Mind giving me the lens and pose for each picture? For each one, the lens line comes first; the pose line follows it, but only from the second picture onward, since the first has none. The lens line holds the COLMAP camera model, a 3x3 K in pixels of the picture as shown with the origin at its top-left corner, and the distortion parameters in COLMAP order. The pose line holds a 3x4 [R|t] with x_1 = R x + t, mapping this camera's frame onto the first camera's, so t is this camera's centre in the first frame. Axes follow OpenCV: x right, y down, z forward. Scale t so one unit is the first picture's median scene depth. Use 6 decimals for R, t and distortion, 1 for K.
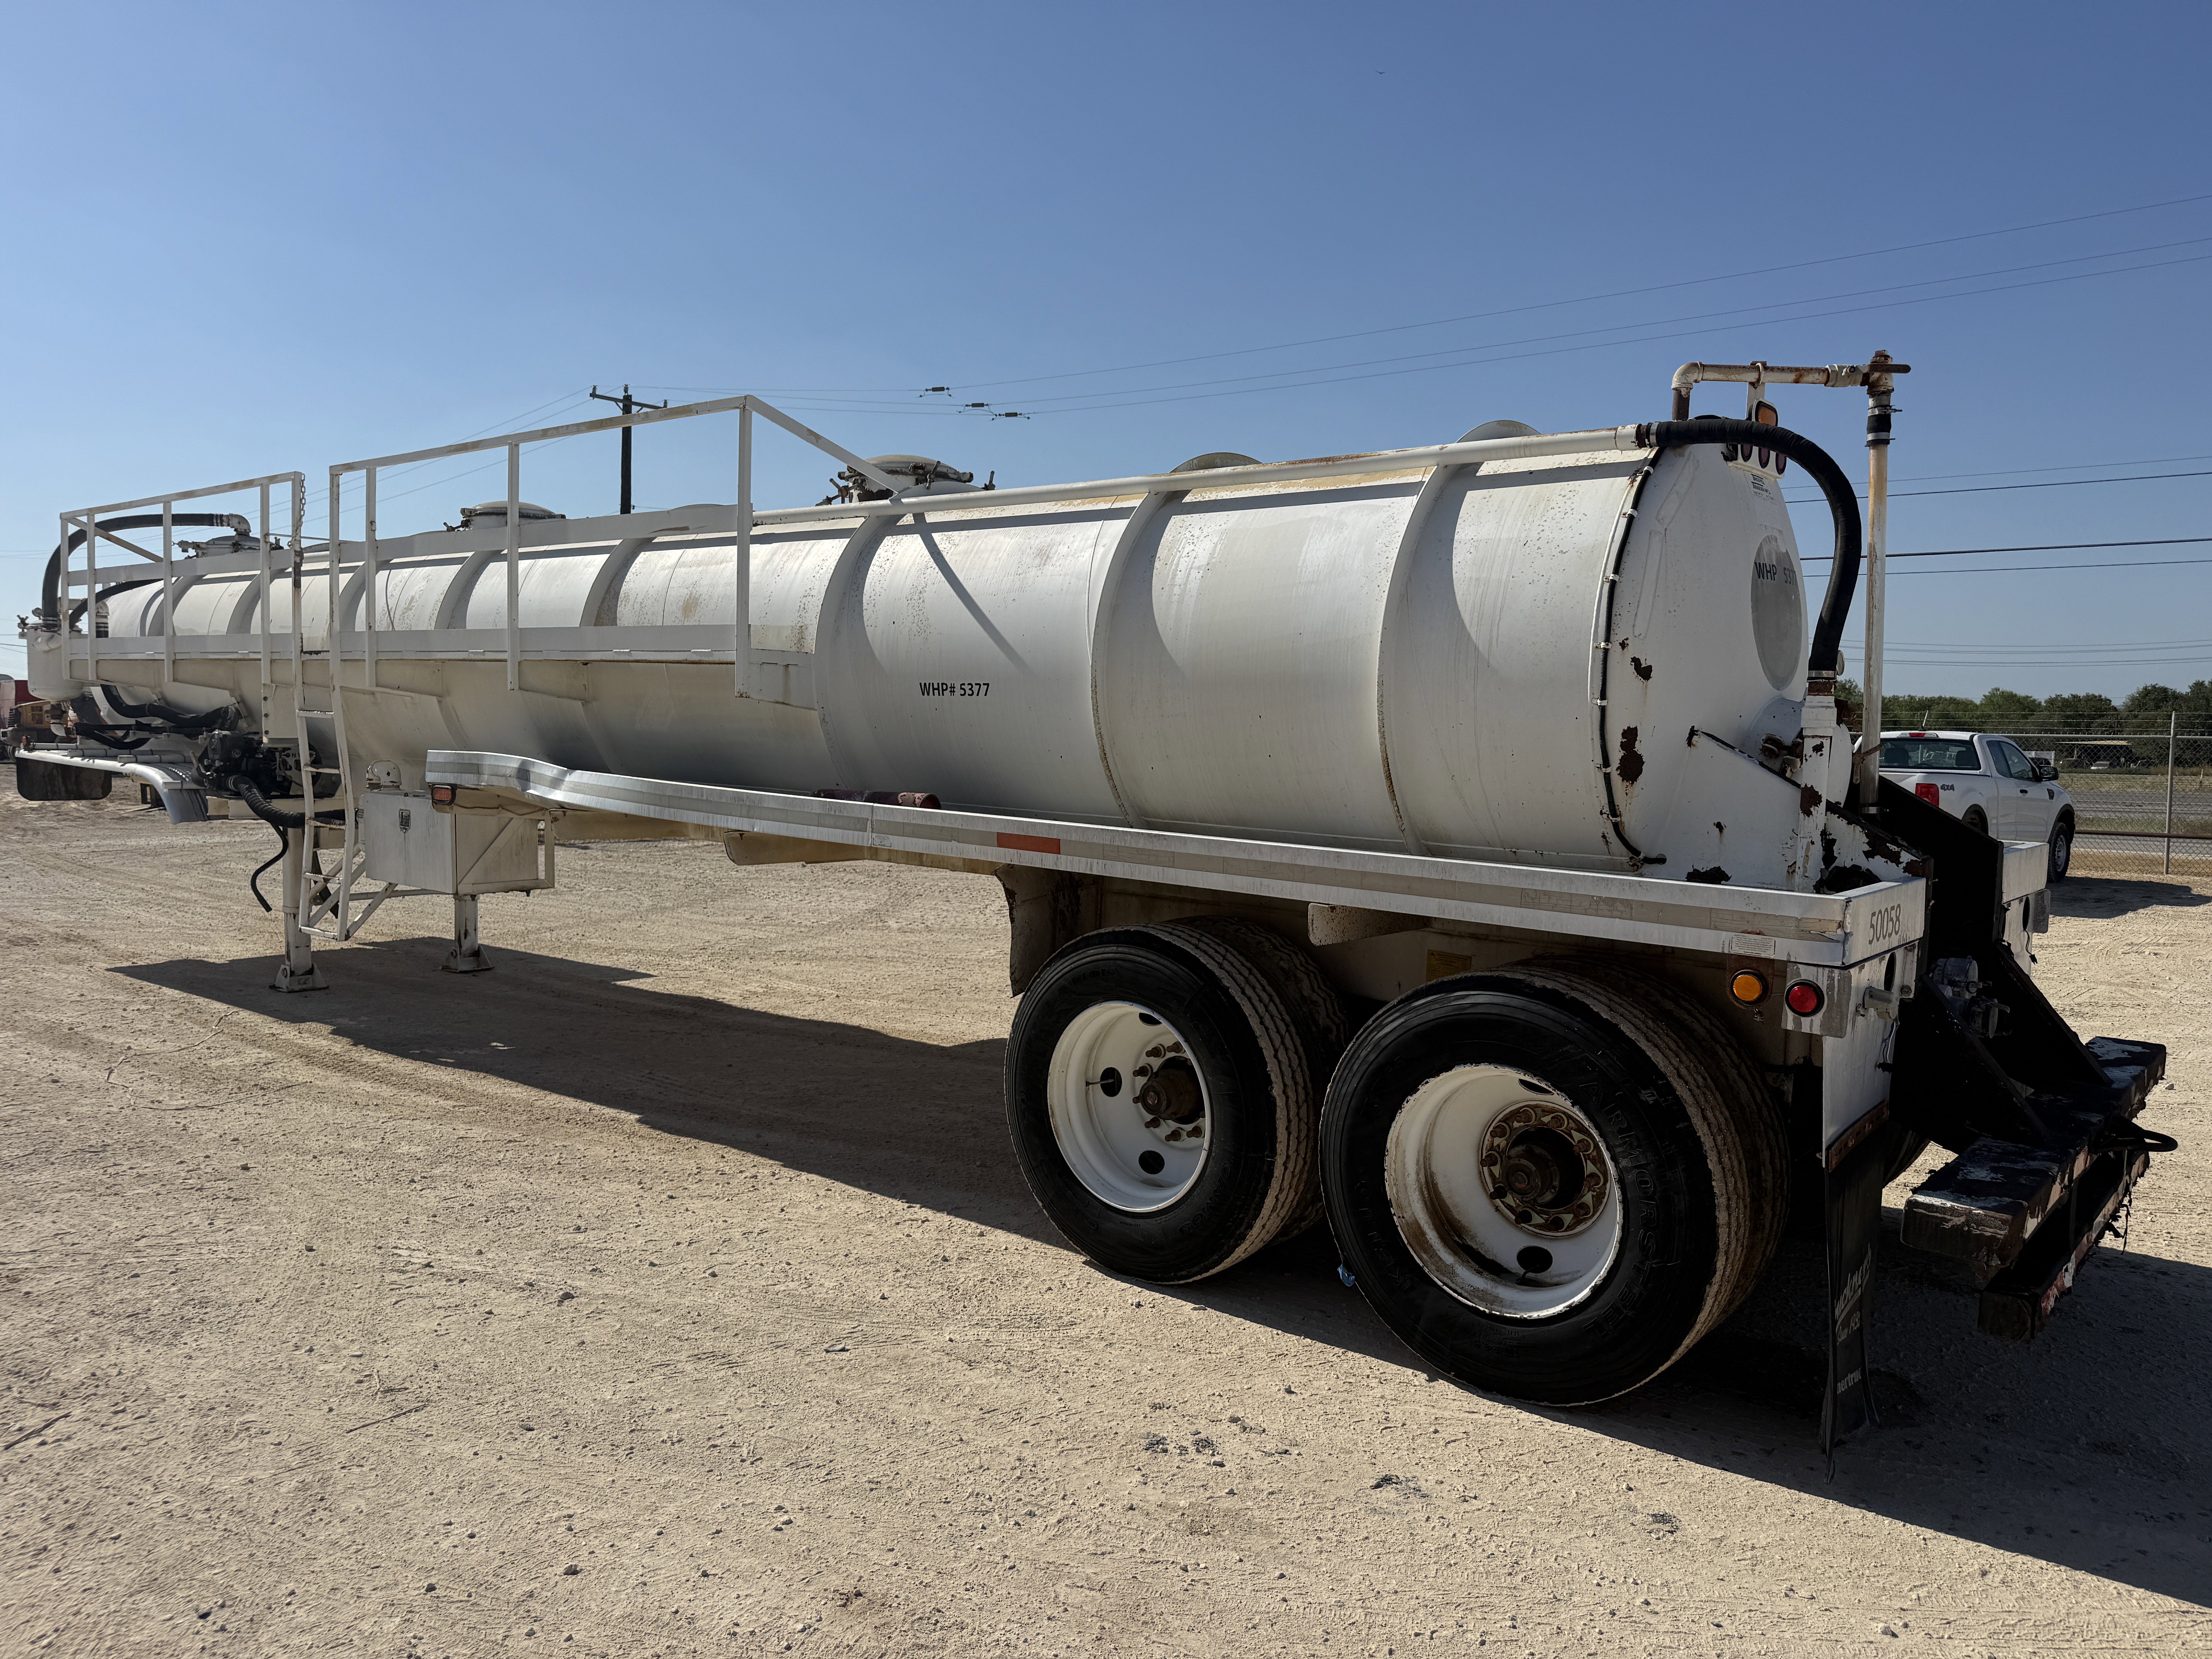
lens RADIAL K [[1537.2, 0, 1107.4], [0, 1537.2, 834.5], [0, 0, 1]] dist [0.057286, -0.069500]
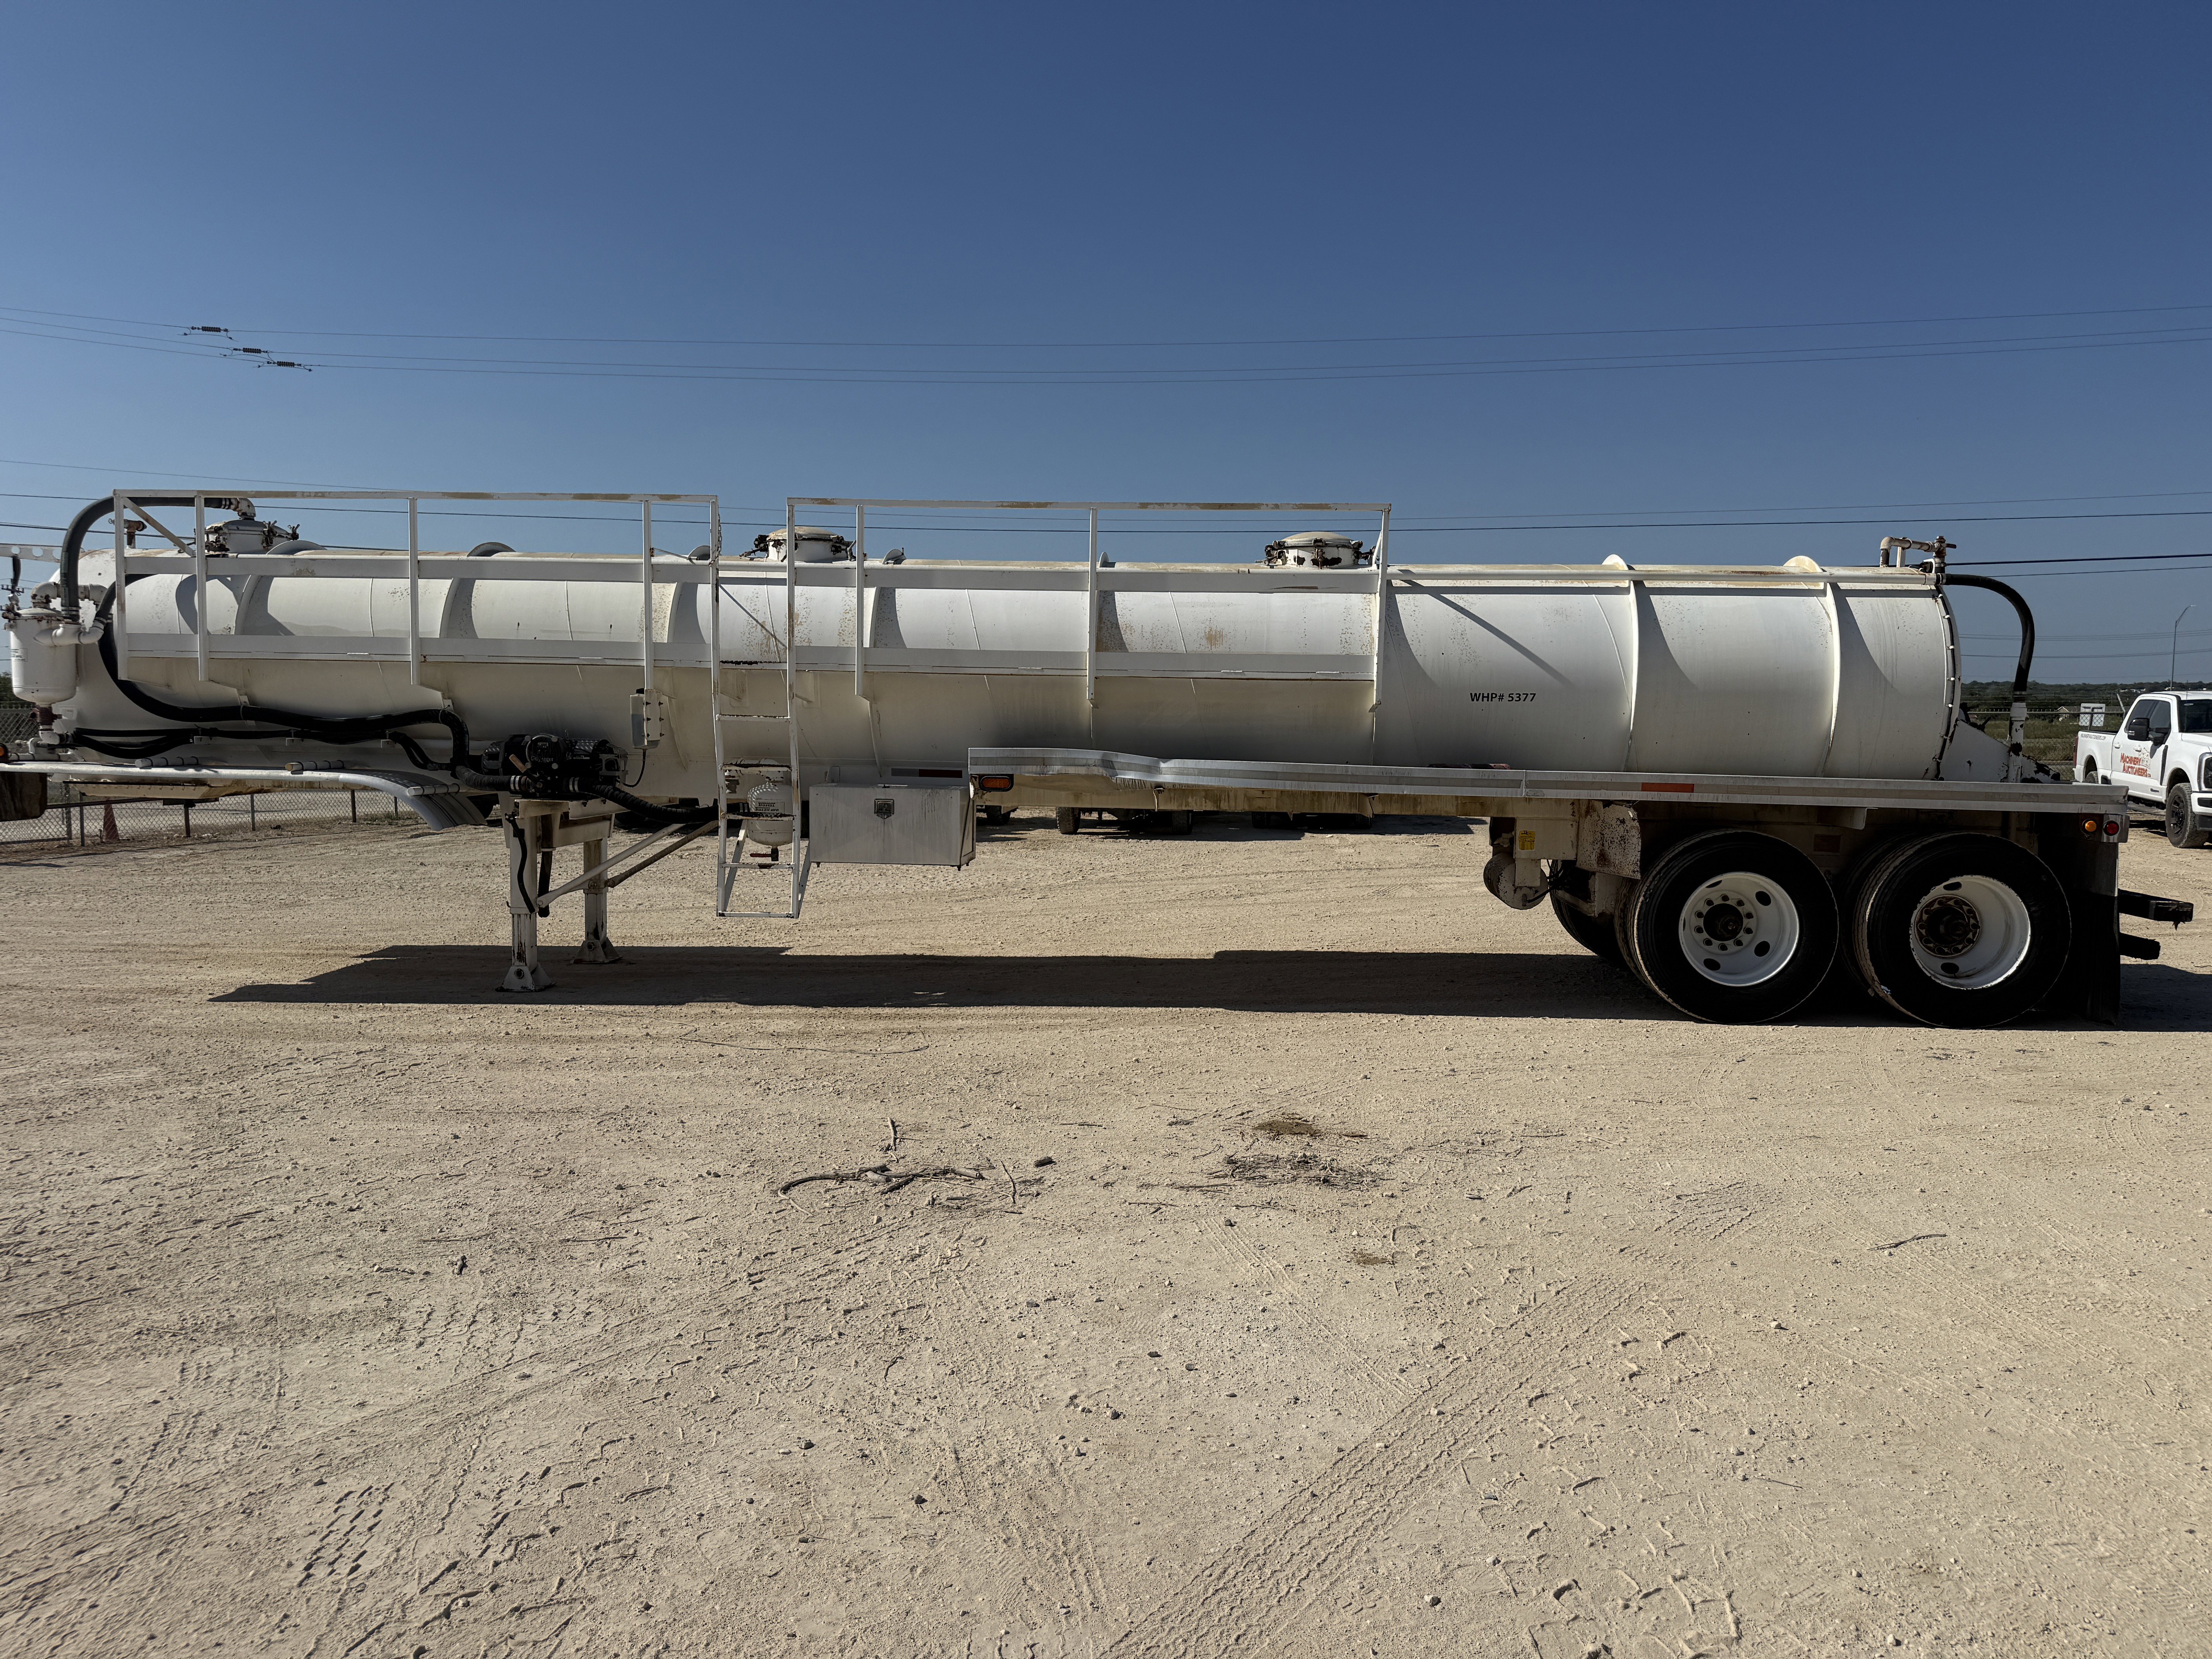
lens RADIAL K [[1537.2, 0, 1107.4], [0, 1537.2, 834.5], [0, 0, 1]] dist [0.057286, -0.069500]
pose [[0.818977, -0.057999, 0.570888, -1.299130], [0.049672, 0.998310, 0.030164, -0.021273], [-0.571673, 0.003653, 0.820474, -0.062377]]
